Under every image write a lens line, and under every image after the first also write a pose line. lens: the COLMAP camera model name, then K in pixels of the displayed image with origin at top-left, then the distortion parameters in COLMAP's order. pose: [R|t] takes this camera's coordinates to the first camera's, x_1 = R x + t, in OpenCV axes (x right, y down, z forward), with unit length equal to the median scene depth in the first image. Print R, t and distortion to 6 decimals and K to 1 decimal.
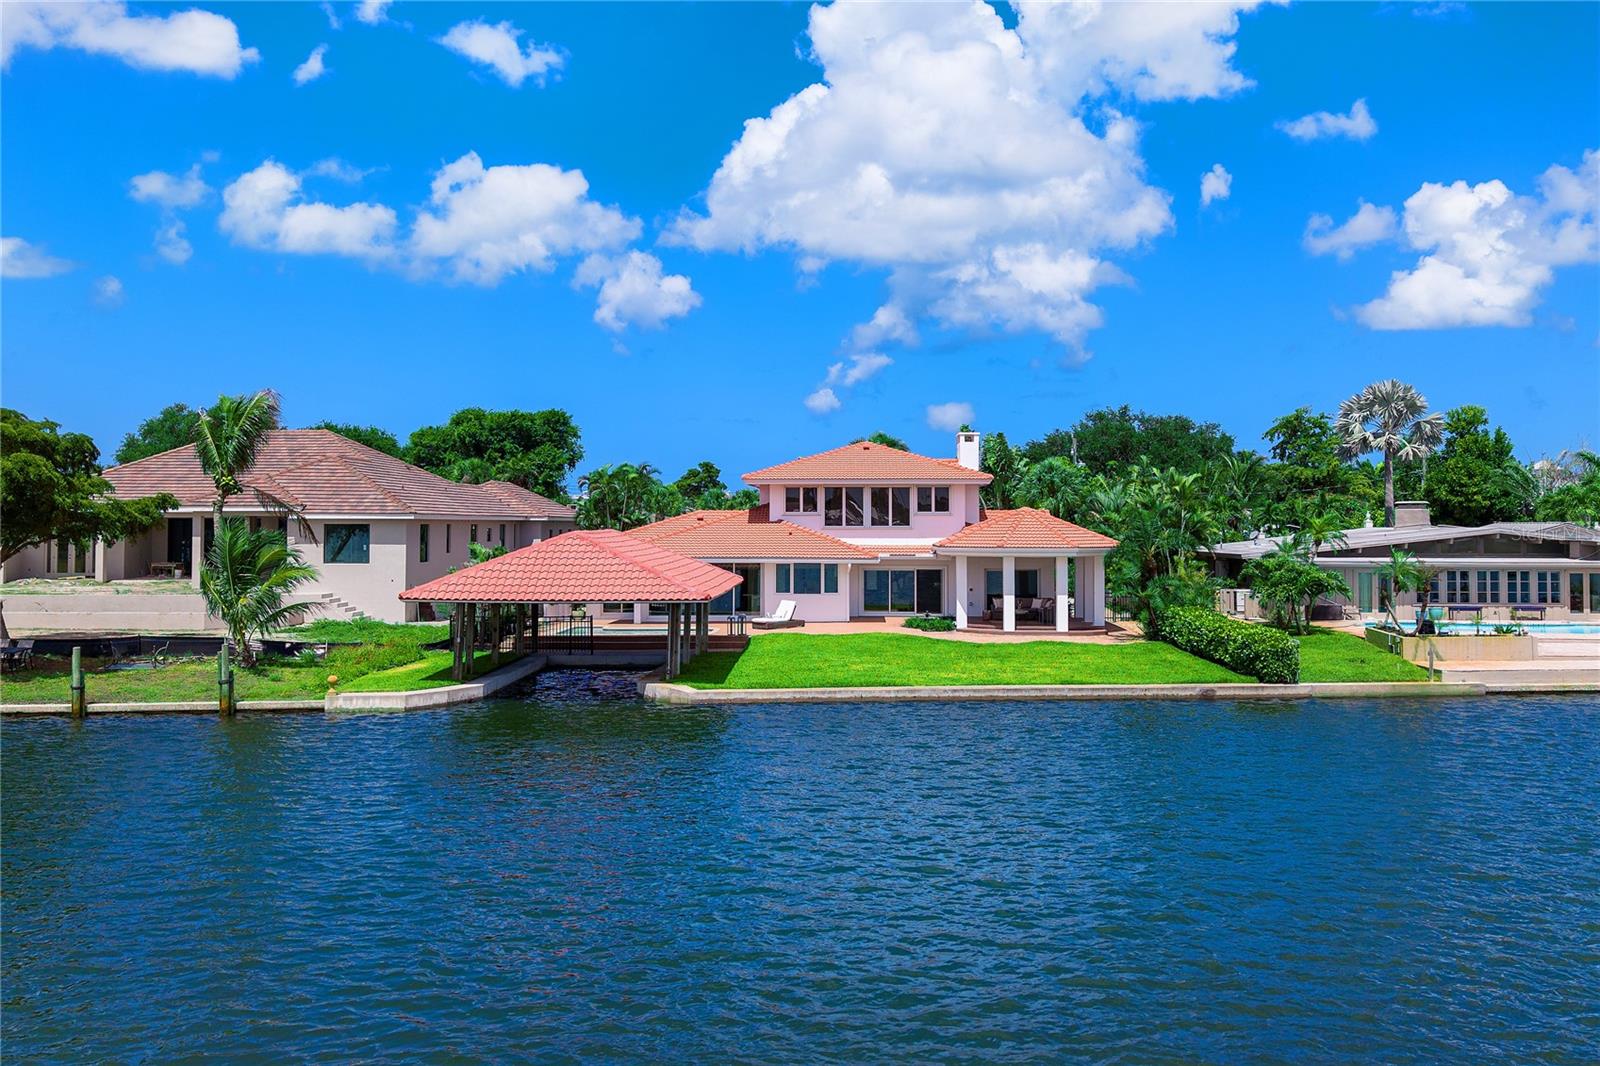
lens RADIAL K [[1407.5, 0, 830.5], [0, 1407.5, 507.6], [0, 0, 1]] dist [0.011269, 0.002151]
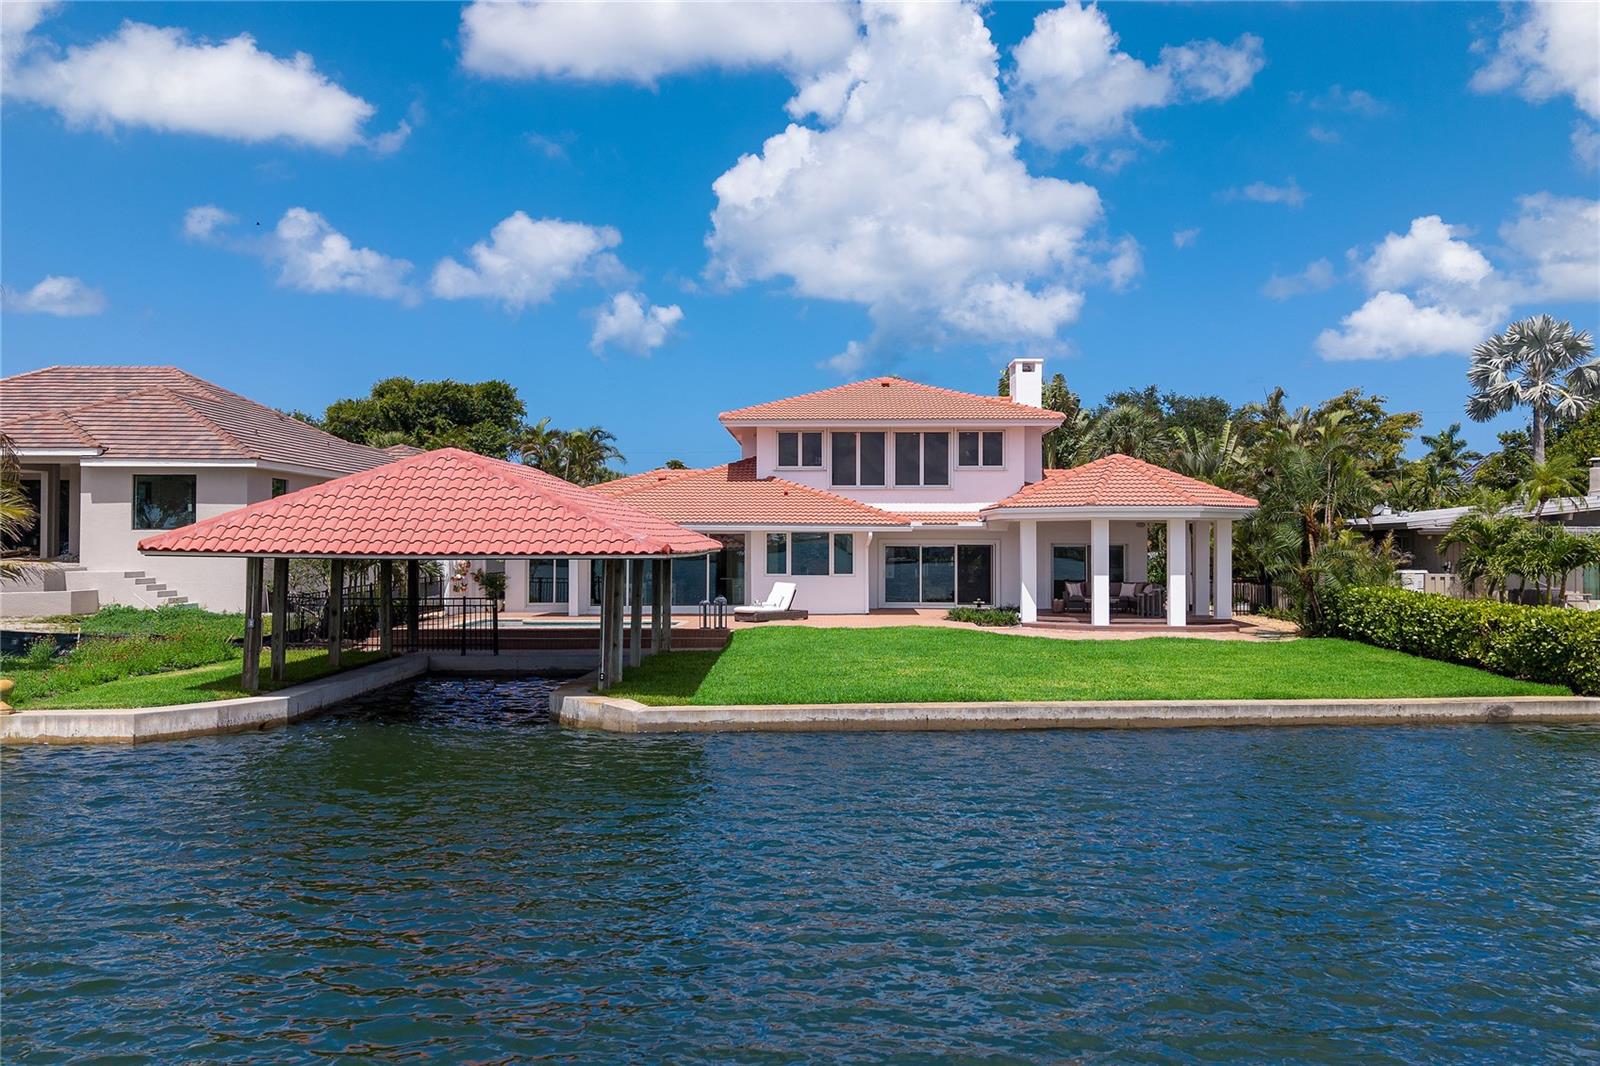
lens RADIAL K [[1460.6, 0, 800.0], [0, 1460.6, 533.0], [0, 0, 1]] dist [0.008490, -0.104011]
pose [[0.999994, 0.000463, -0.003471, -0.019213], [-0.000436, 0.999969, 0.007814, 0.034015], [0.003475, -0.007813, 0.999963, 0.256163]]
